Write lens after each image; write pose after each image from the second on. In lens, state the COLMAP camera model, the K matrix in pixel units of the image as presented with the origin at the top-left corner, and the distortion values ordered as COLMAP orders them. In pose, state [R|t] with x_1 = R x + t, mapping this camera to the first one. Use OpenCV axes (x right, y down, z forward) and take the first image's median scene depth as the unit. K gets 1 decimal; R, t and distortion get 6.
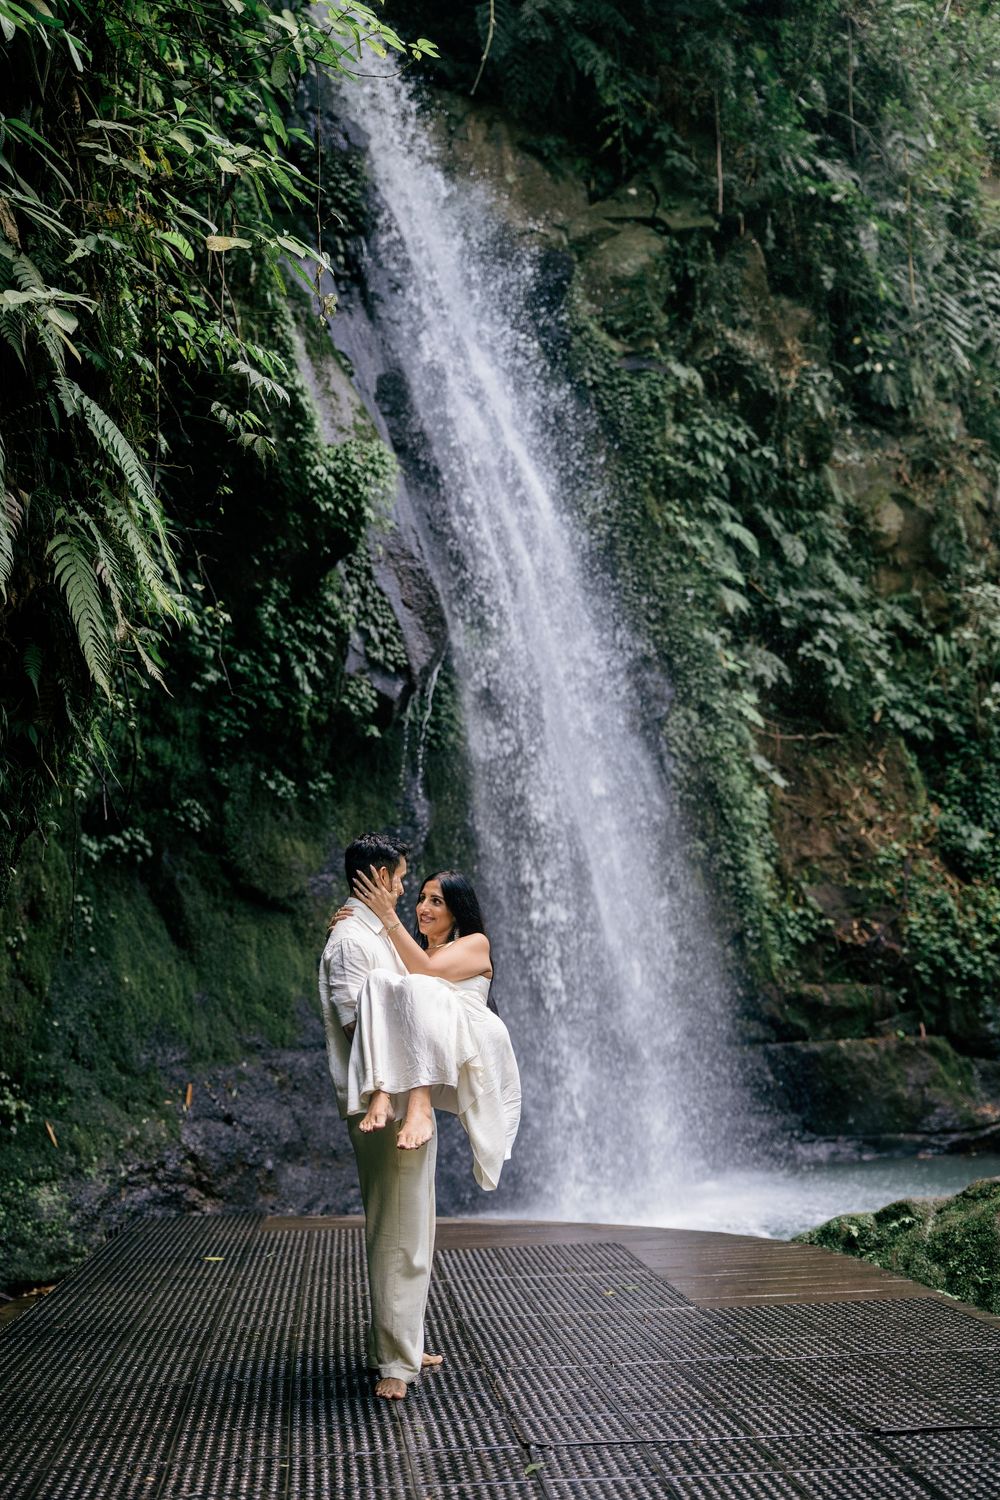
lens RADIAL K [[1542.8, 0, 462.0], [0, 1542.8, 776.1], [0, 0, 1]] dist [-0.004090, 0.000000]
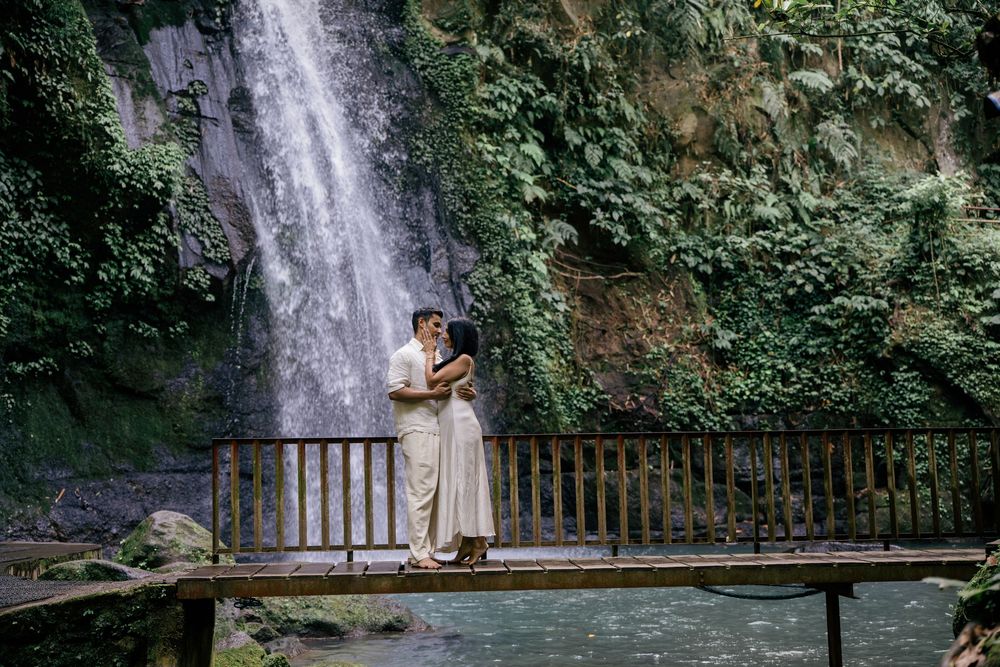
lens RADIAL K [[1165.3, 0, 488.5], [0, 1165.3, 355.9], [0, 0, 1]] dist [-0.015264, 0.000000]
pose [[0.973142, -0.023082, -0.229047, 0.409124], [0.037398, 0.997595, 0.058360, -0.020538], [0.227149, -0.065359, 0.971664, -0.178007]]
